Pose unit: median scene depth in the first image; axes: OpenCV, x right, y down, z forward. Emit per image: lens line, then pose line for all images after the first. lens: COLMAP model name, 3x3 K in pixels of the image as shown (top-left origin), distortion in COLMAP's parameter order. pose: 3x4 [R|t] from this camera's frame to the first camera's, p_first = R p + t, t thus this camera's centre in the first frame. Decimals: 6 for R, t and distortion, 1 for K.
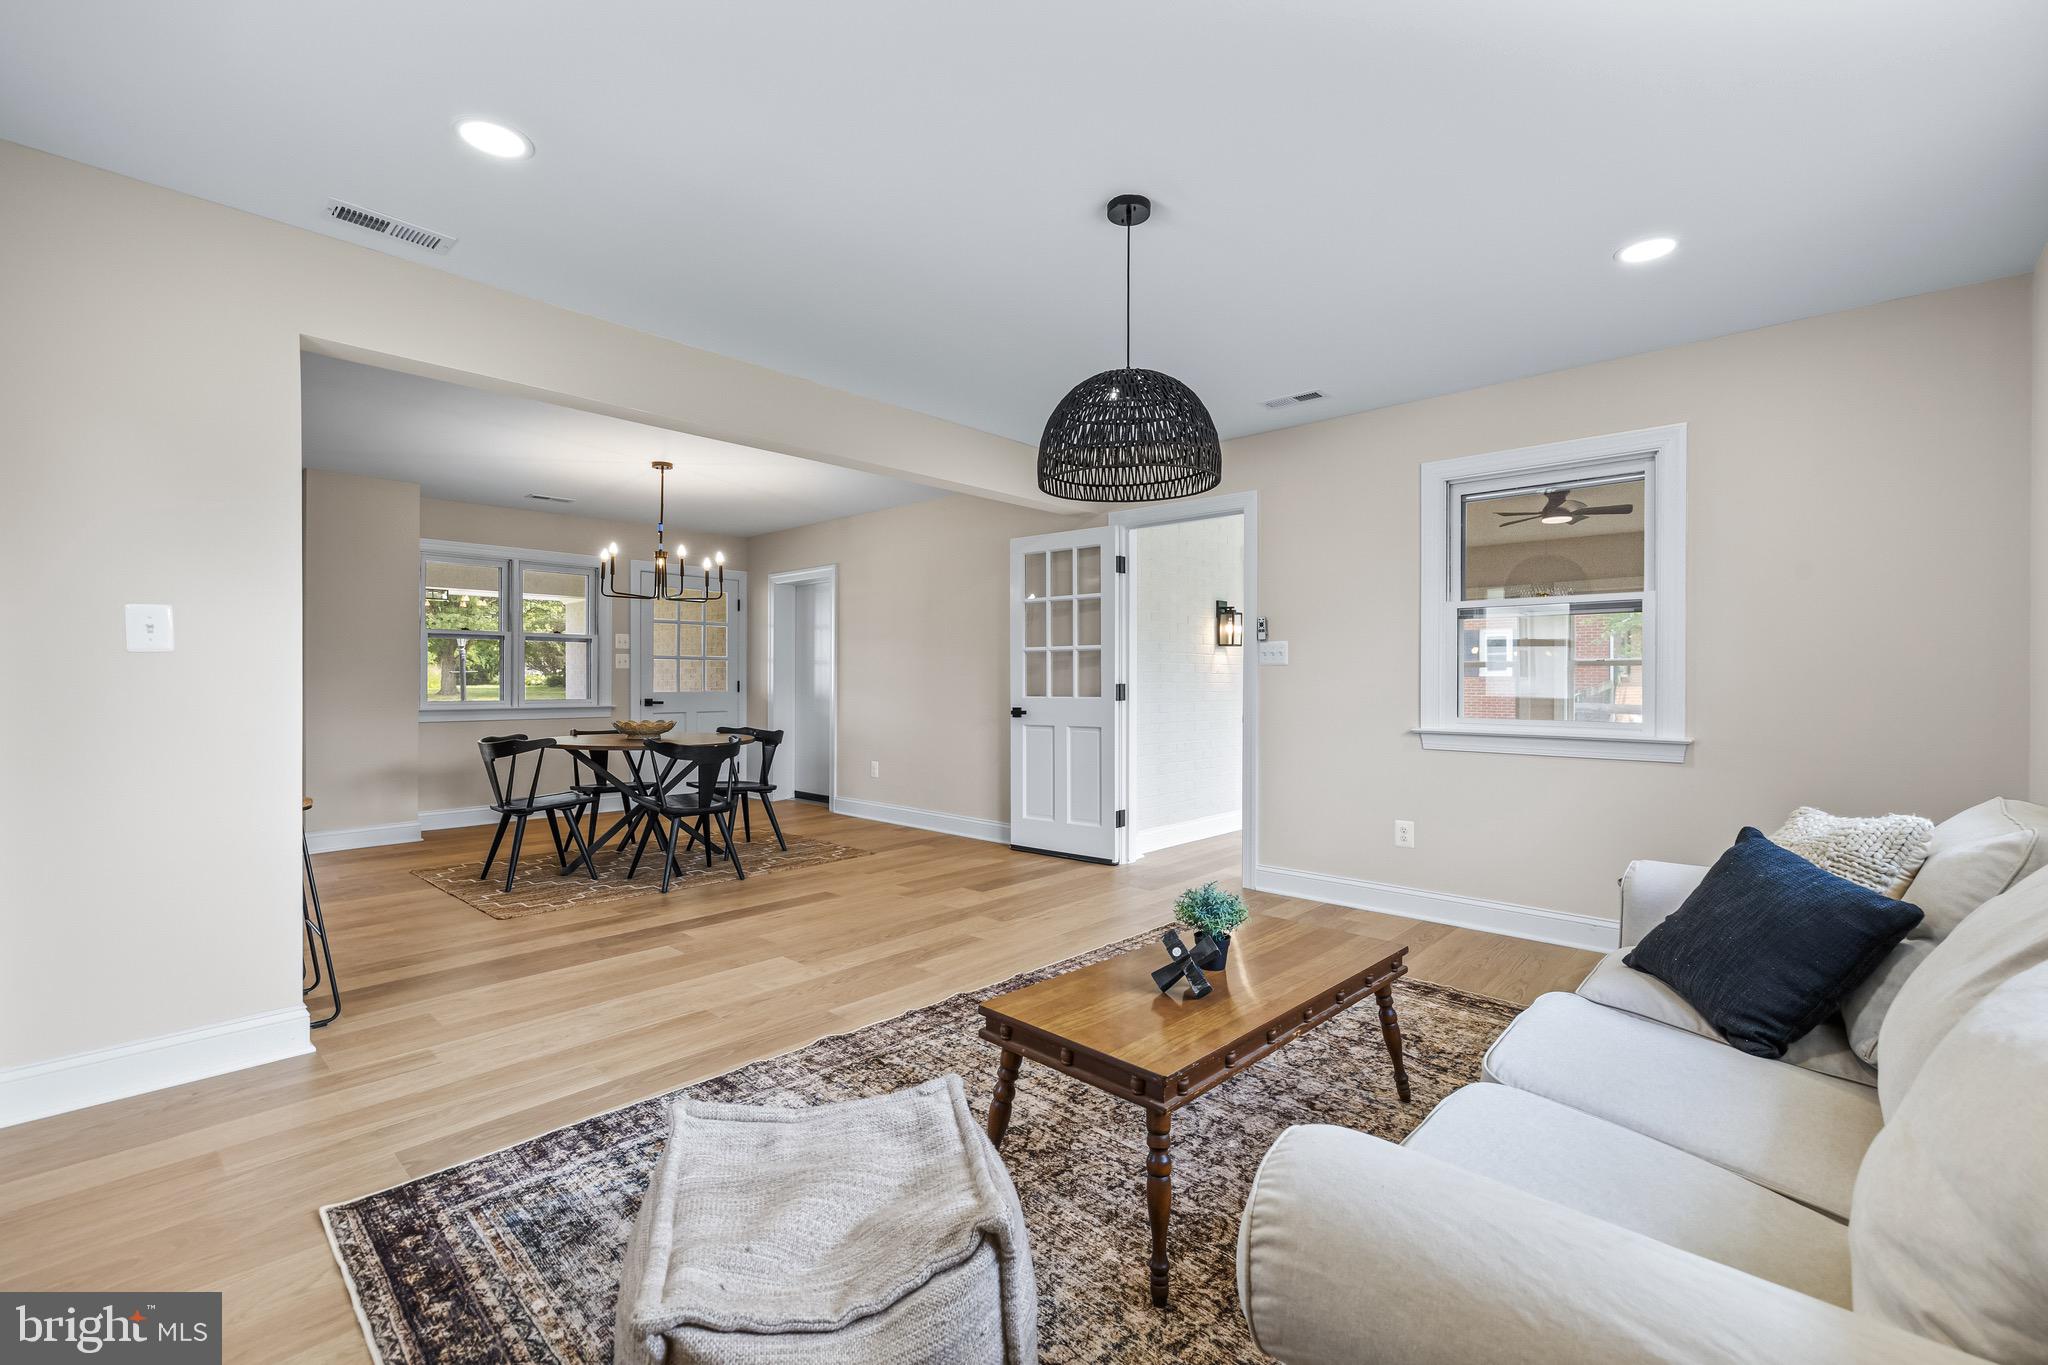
lens RADIAL K [[875.9, 0, 1035.2], [0, 875.9, 690.6], [0, 0, 1]] dist [0.002032, -0.000051]
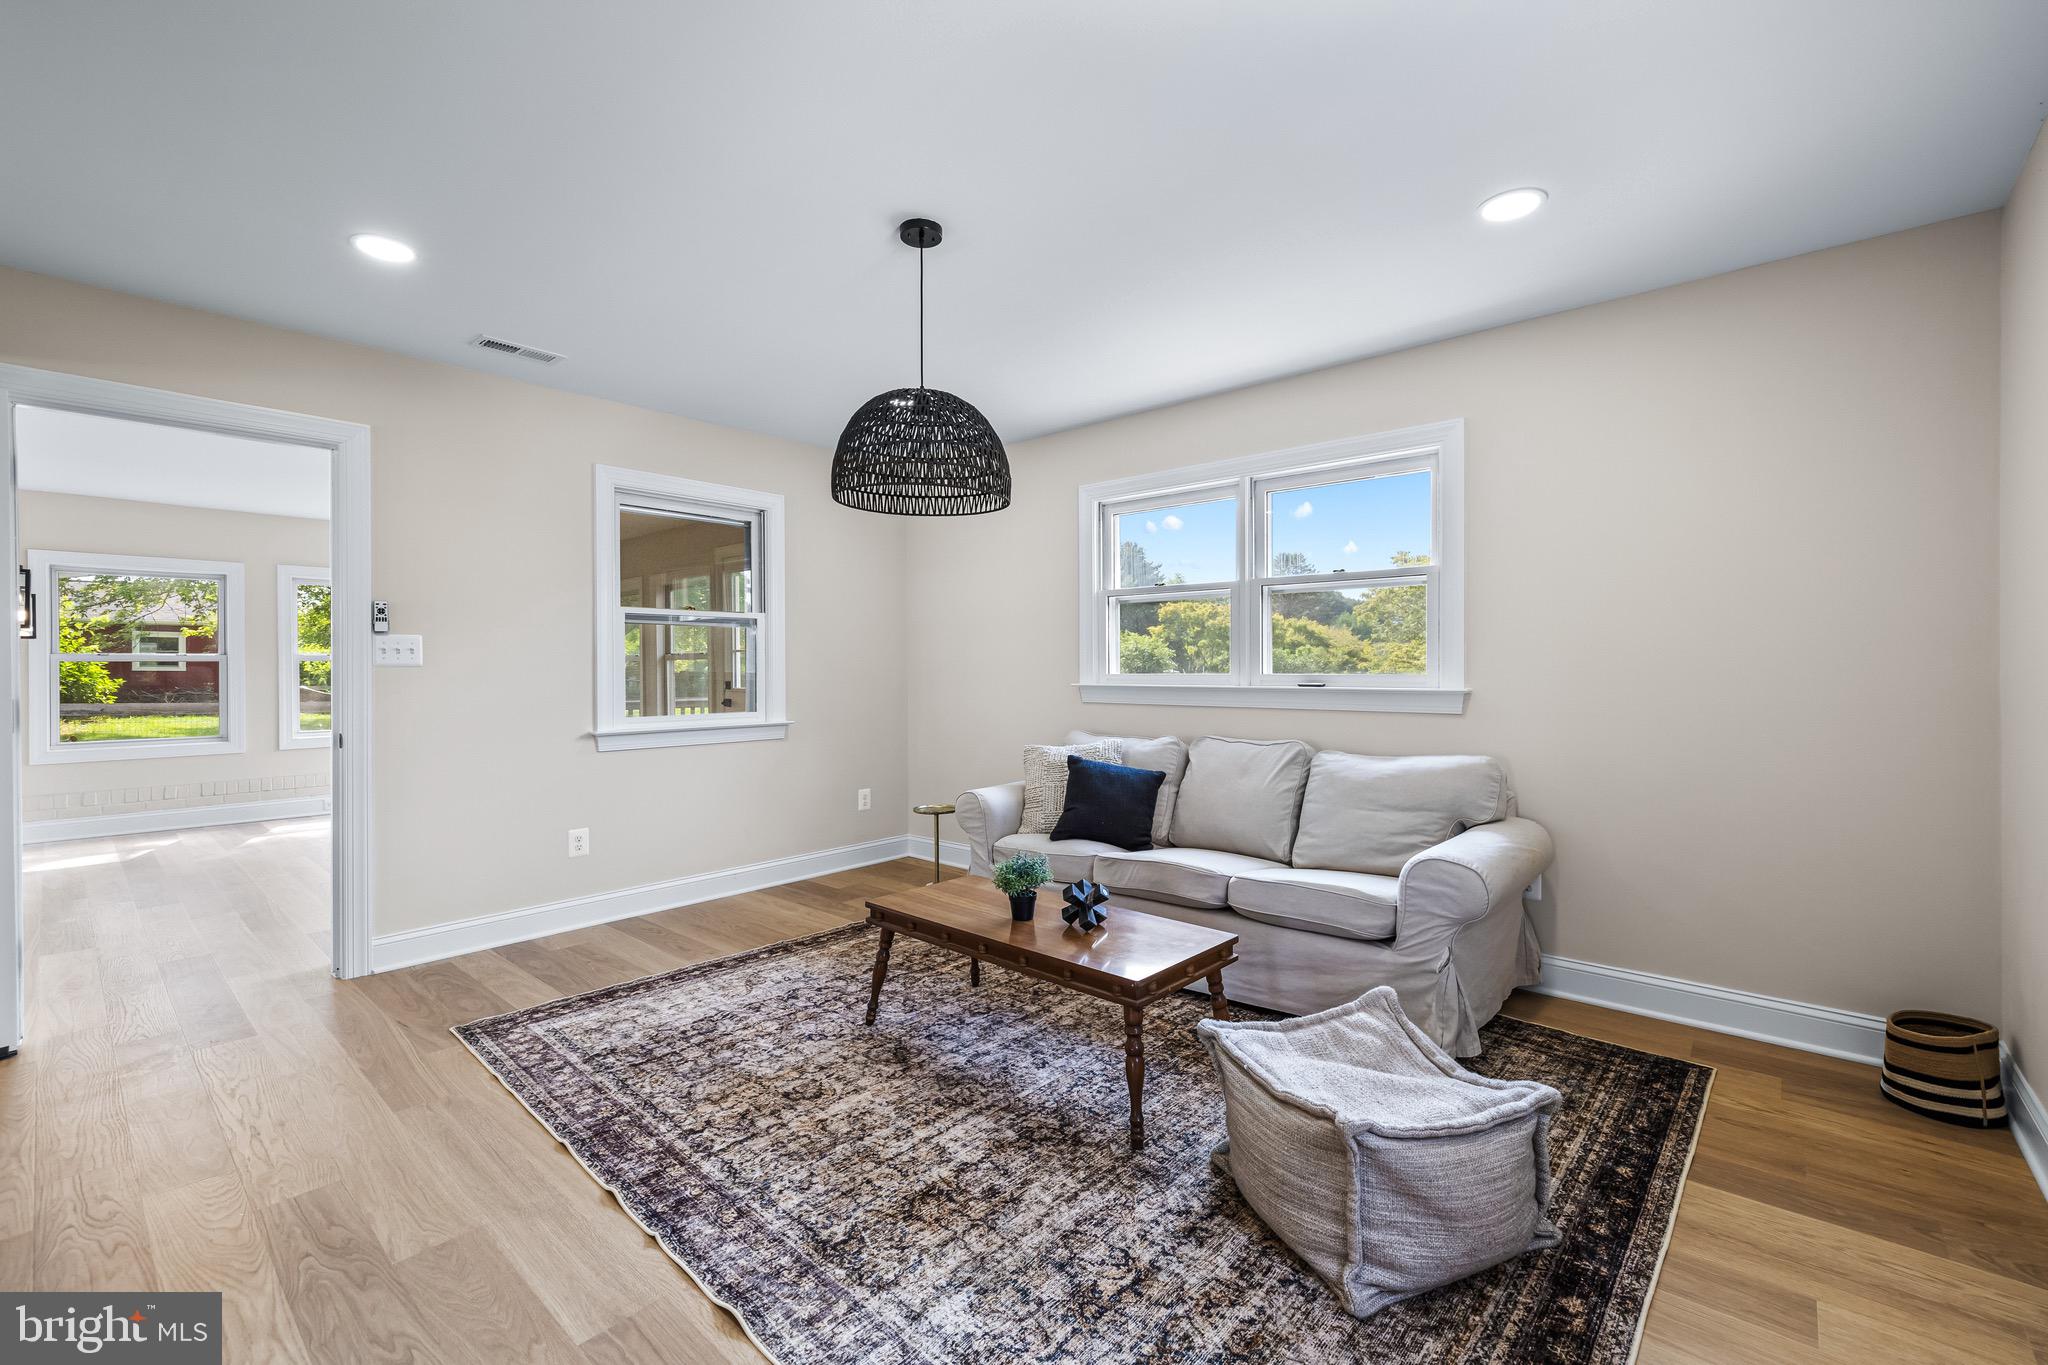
lens RADIAL K [[860.0, 0, 1022.7], [0, 860.0, 674.5], [0, 0, 1]] dist [0.001535, 0.000179]
pose [[-0.013420, -0.010993, 0.999850, -0.744368], [0.015571, 0.999816, 0.011202, -0.034132], [-0.999789, 0.015719, -0.013246, 0.733983]]
